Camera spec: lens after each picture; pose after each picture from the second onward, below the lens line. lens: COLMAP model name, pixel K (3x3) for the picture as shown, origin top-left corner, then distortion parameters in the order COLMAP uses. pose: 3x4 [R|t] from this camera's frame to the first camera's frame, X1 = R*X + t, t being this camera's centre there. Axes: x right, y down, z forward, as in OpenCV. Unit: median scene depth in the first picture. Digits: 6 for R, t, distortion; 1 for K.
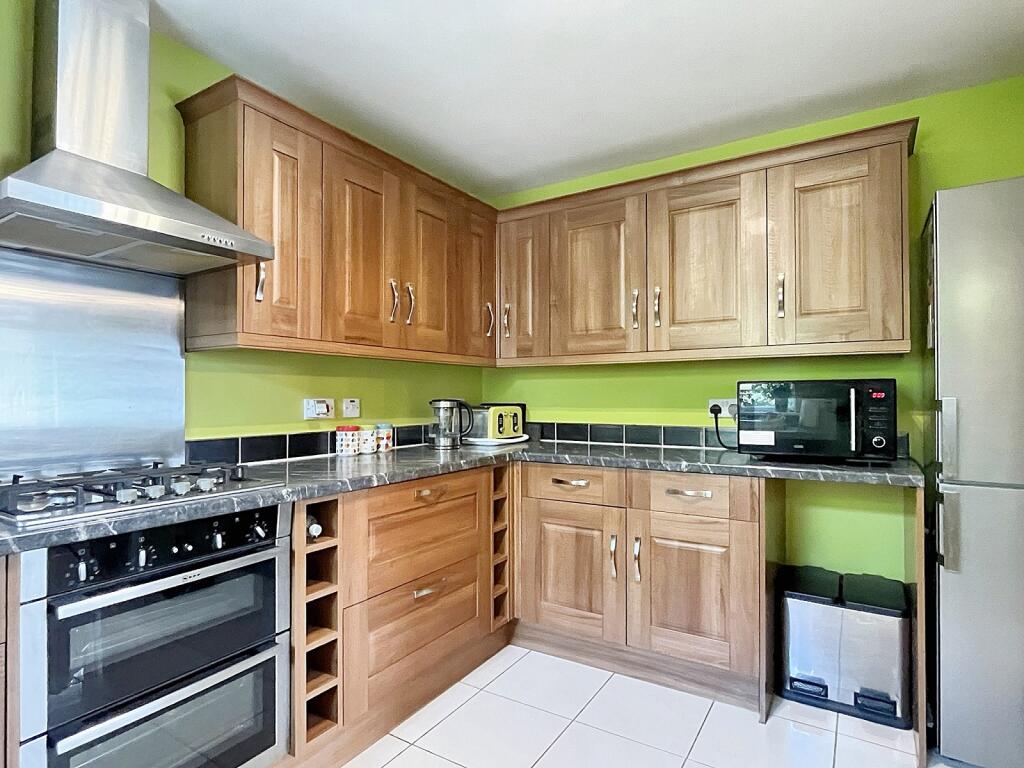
lens RADIAL K [[553.7, 0, 512.2], [0, 553.7, 388.4], [0, 0, 1]] dist [-0.005175, -0.003551]
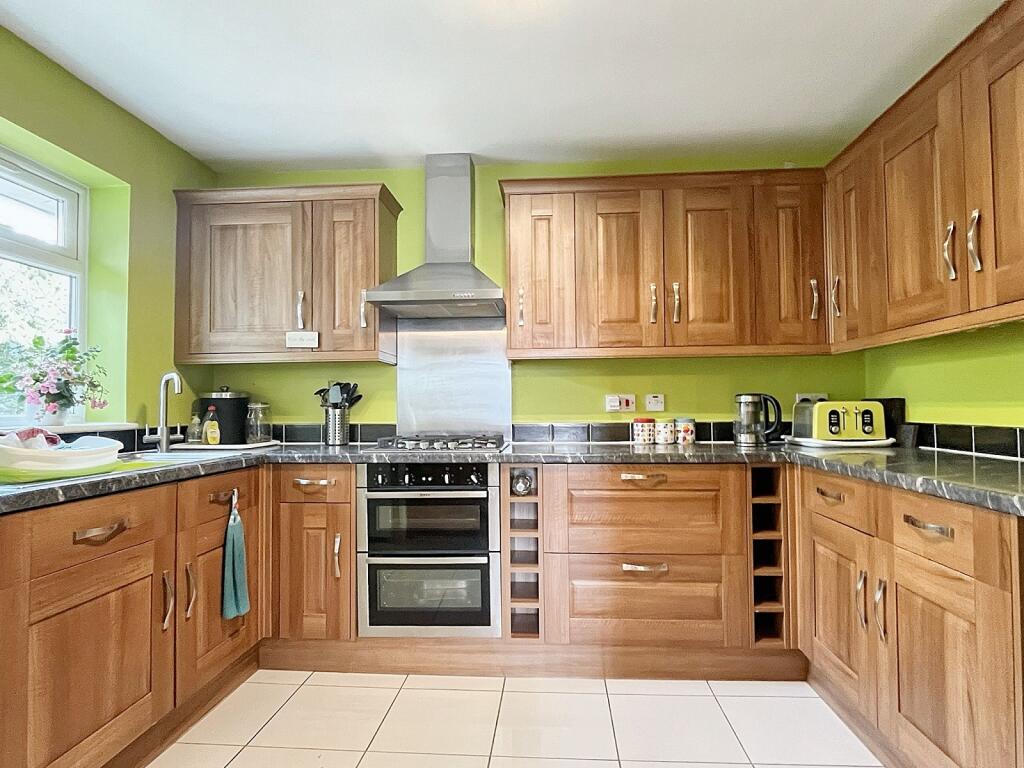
lens RADIAL K [[553.7, 0, 511.9], [0, 553.7, 387.2], [0, 0, 1]] dist [-0.005175, -0.003551]
pose [[0.459161, -0.033042, -0.887738, 0.611157], [0.021498, 0.999429, -0.026080, 0.028441], [0.888093, -0.007110, 0.459609, 0.241522]]
